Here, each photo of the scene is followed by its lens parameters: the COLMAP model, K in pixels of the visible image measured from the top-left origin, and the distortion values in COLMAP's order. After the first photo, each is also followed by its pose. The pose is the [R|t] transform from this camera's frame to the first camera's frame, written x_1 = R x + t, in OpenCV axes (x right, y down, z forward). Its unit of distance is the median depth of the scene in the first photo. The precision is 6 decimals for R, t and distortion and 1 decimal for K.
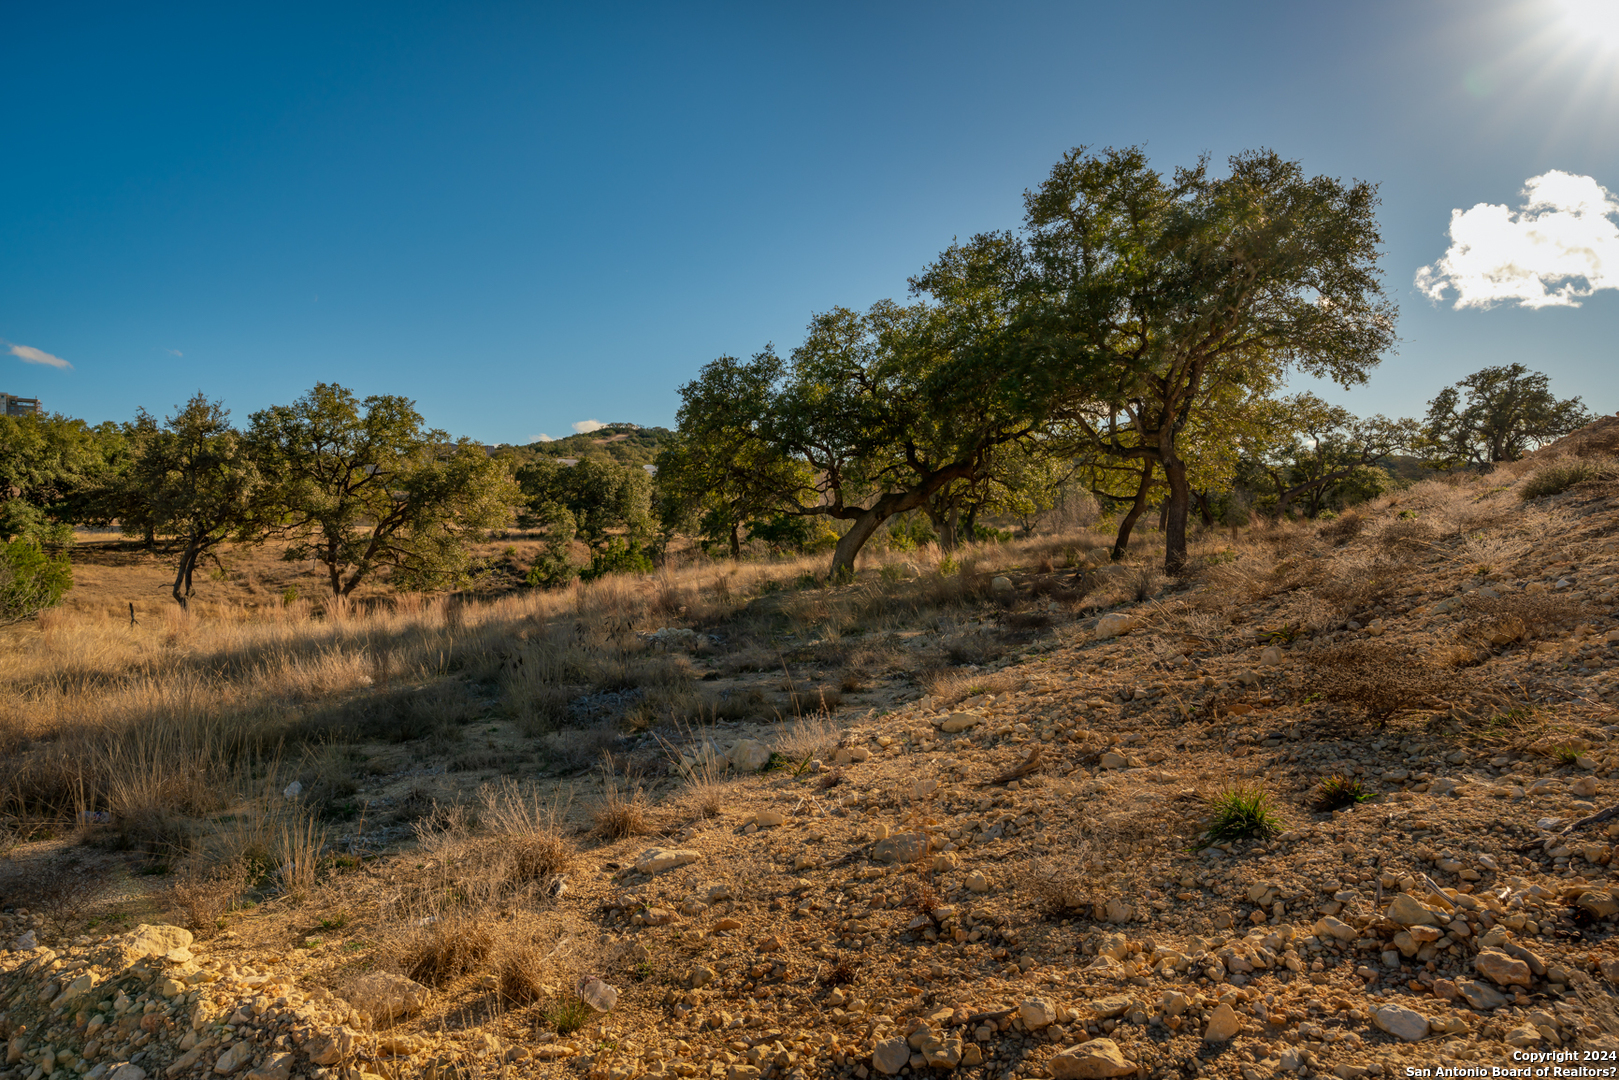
lens RADIAL K [[1090.3, 0, 805.7], [0, 1090.3, 538.0], [0, 0, 1]] dist [0.008197, 0.001162]
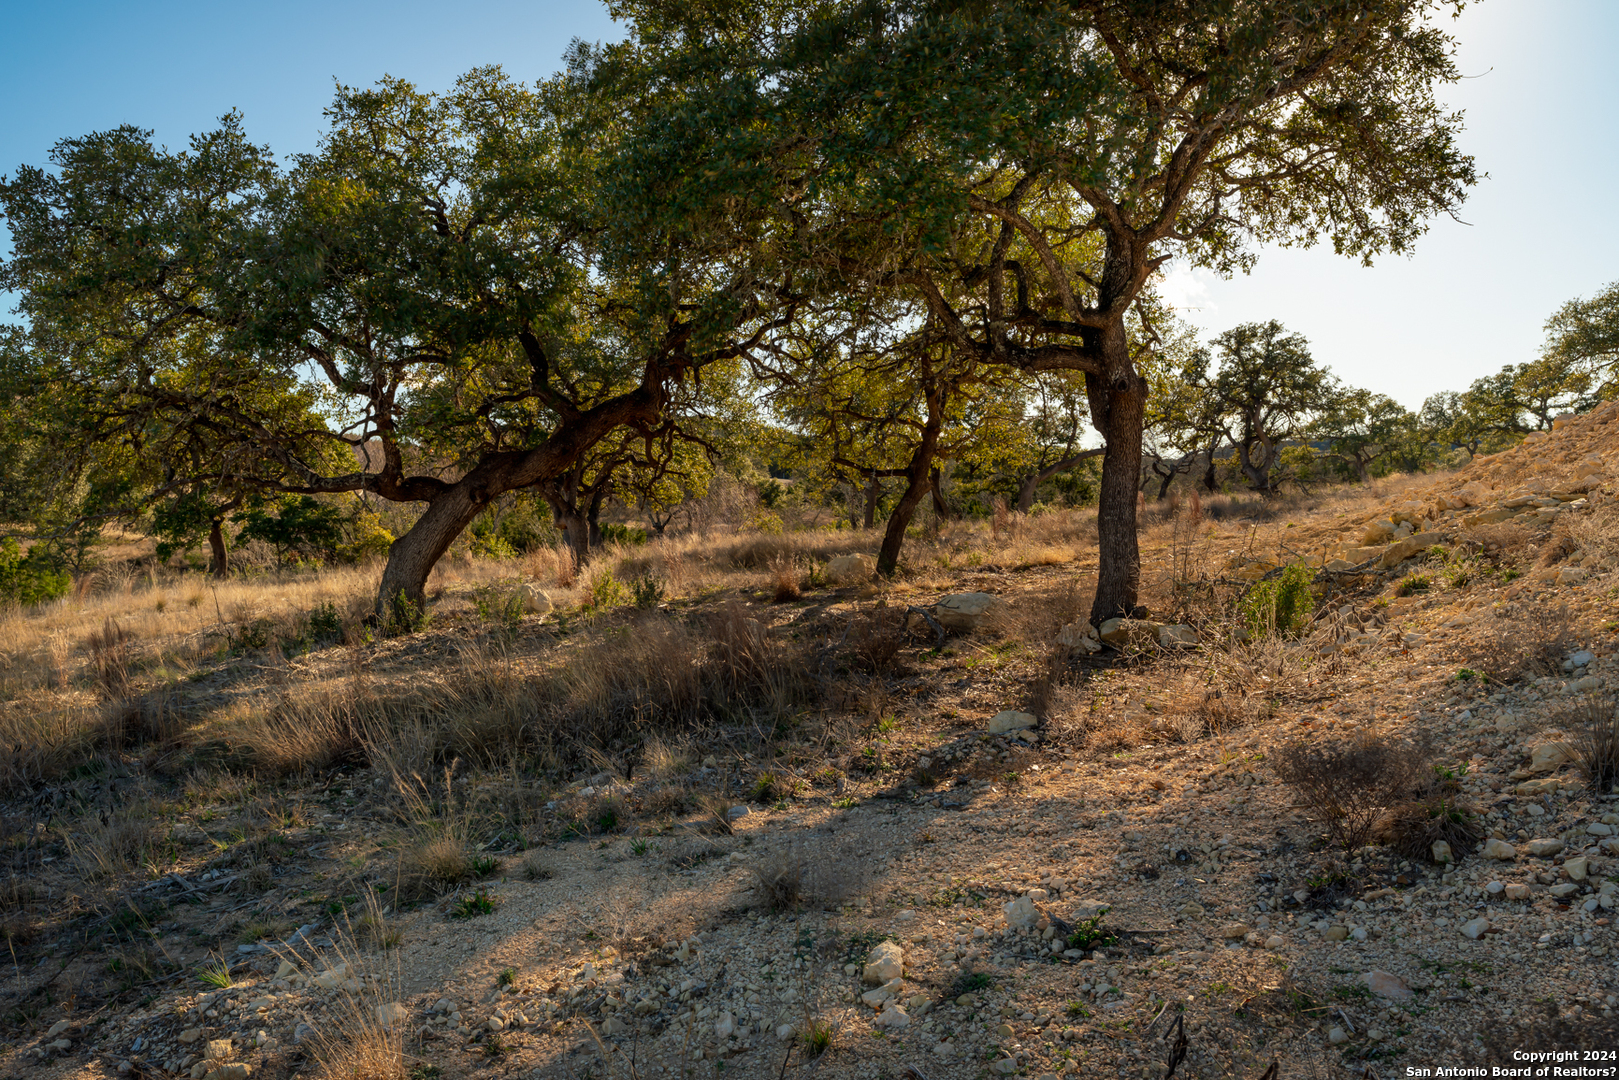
lens RADIAL K [[1273.8, 0, 800.8], [0, 1273.8, 536.0], [0, 0, 1]] dist [0.012590, -0.001564]
pose [[0.943046, -0.001885, 0.332657, 0.006894], [0.002434, 0.999996, -0.001232, -0.000044], [-0.332653, 0.001971, 0.943047, 0.226929]]
